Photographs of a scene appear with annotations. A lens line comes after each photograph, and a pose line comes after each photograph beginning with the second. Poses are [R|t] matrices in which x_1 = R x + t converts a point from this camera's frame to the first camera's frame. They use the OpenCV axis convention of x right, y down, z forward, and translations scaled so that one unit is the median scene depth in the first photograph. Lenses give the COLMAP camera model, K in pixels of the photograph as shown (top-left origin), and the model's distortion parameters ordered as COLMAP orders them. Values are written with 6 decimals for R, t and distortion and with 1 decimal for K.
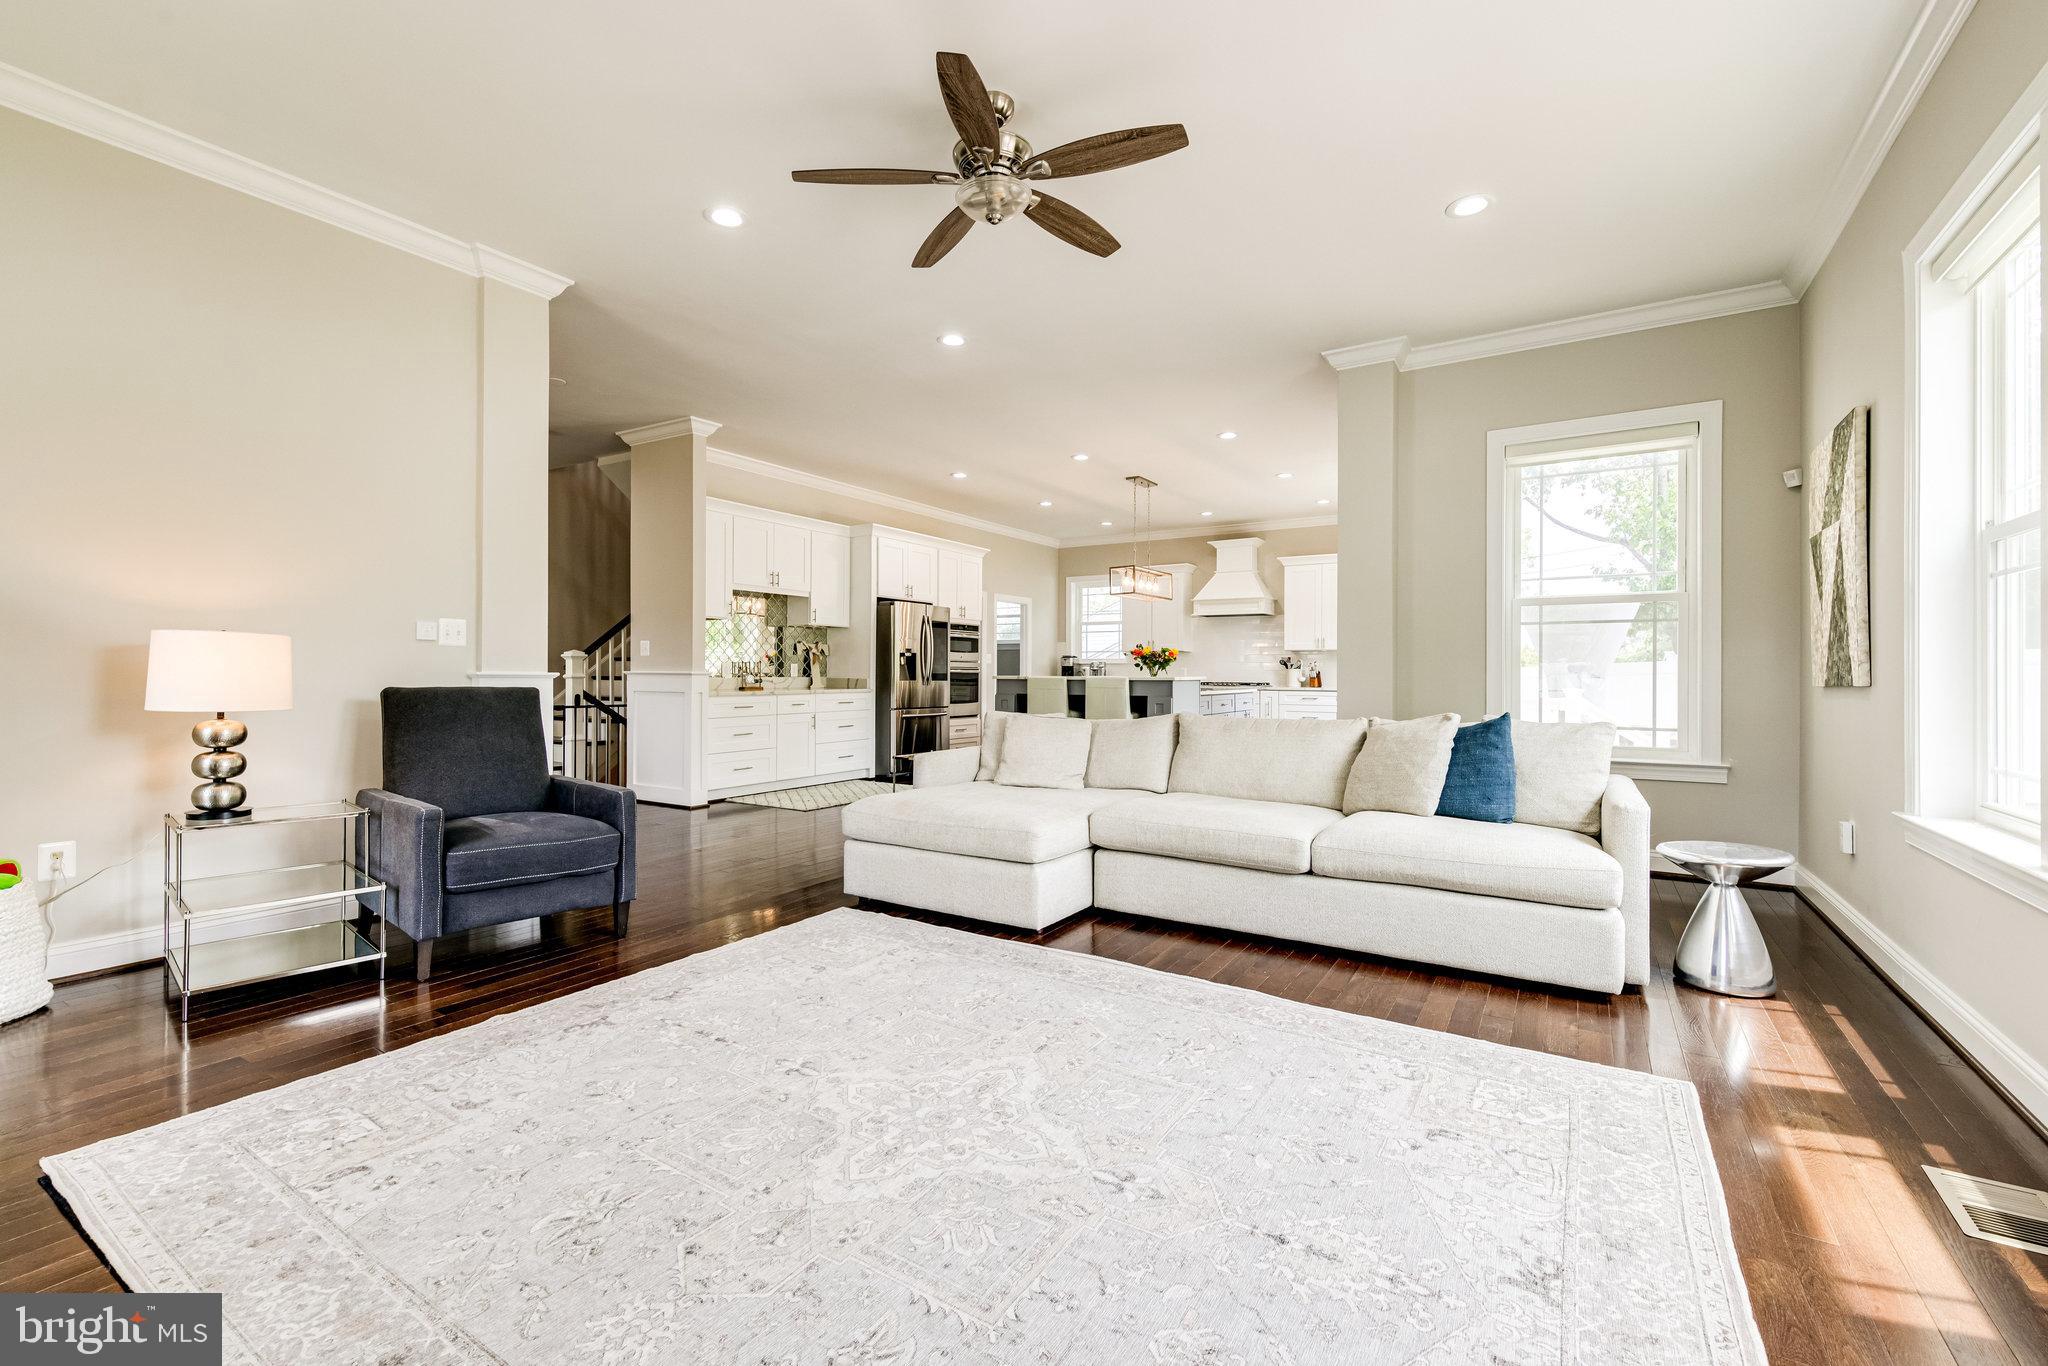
lens RADIAL K [[880.3, 0, 1011.1], [0, 880.3, 680.4], [0, 0, 1]] dist [0.005820, 0.000172]
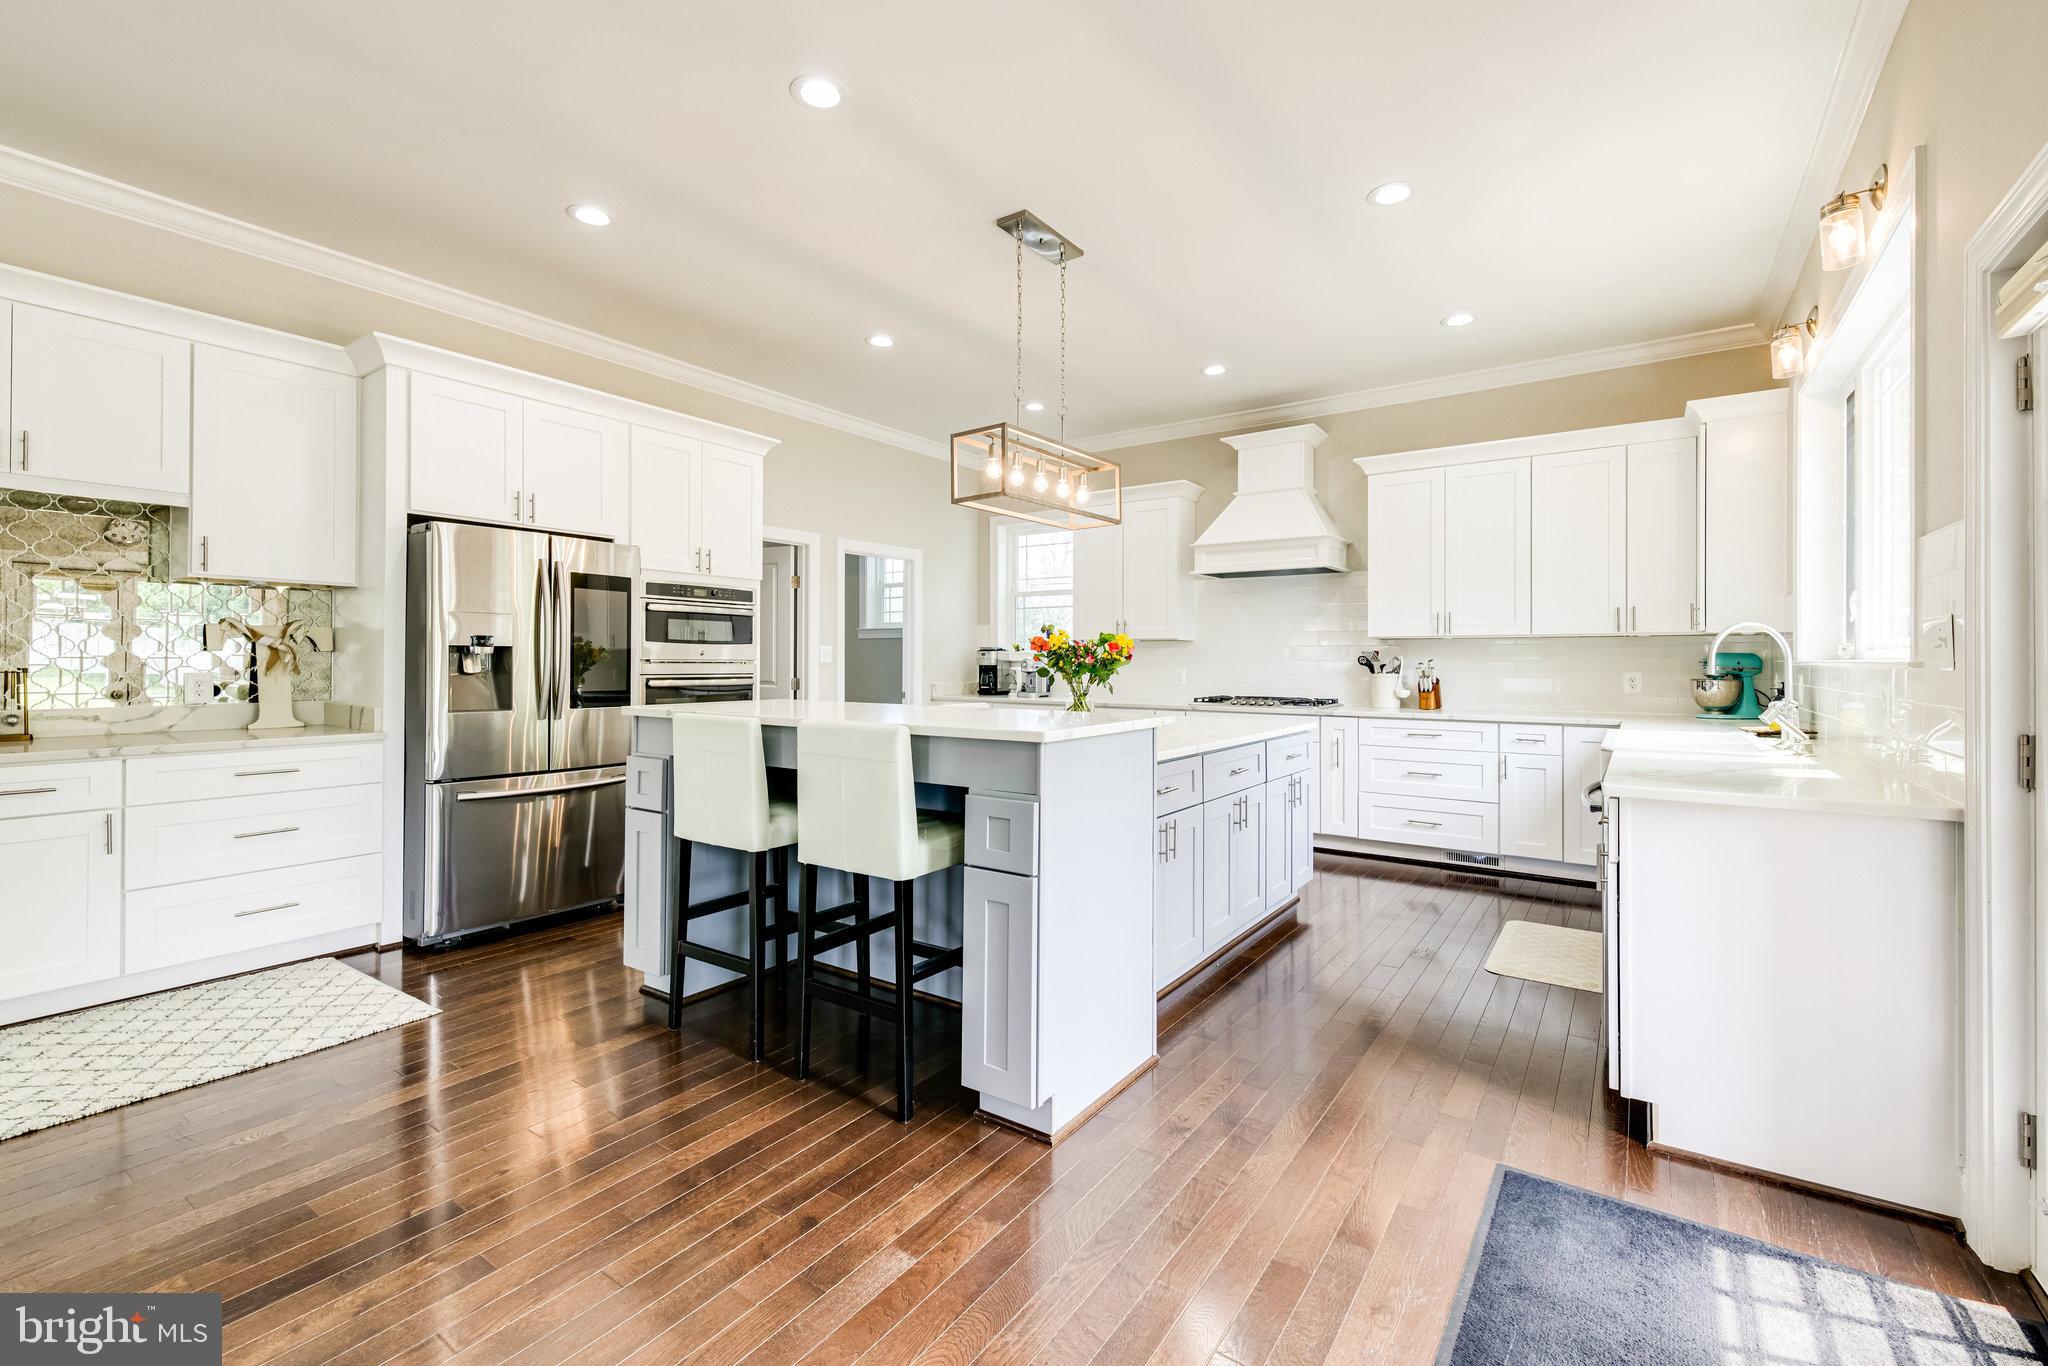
lens RADIAL K [[880.3, 0, 1019.8], [0, 880.3, 671.4], [0, 0, 1]] dist [0.005820, 0.000172]
pose [[0.999123, -0.000646, -0.041877, 0.130145], [0.000787, 0.999994, 0.003349, -0.016656], [0.041875, -0.003379, 0.999117, 0.482976]]
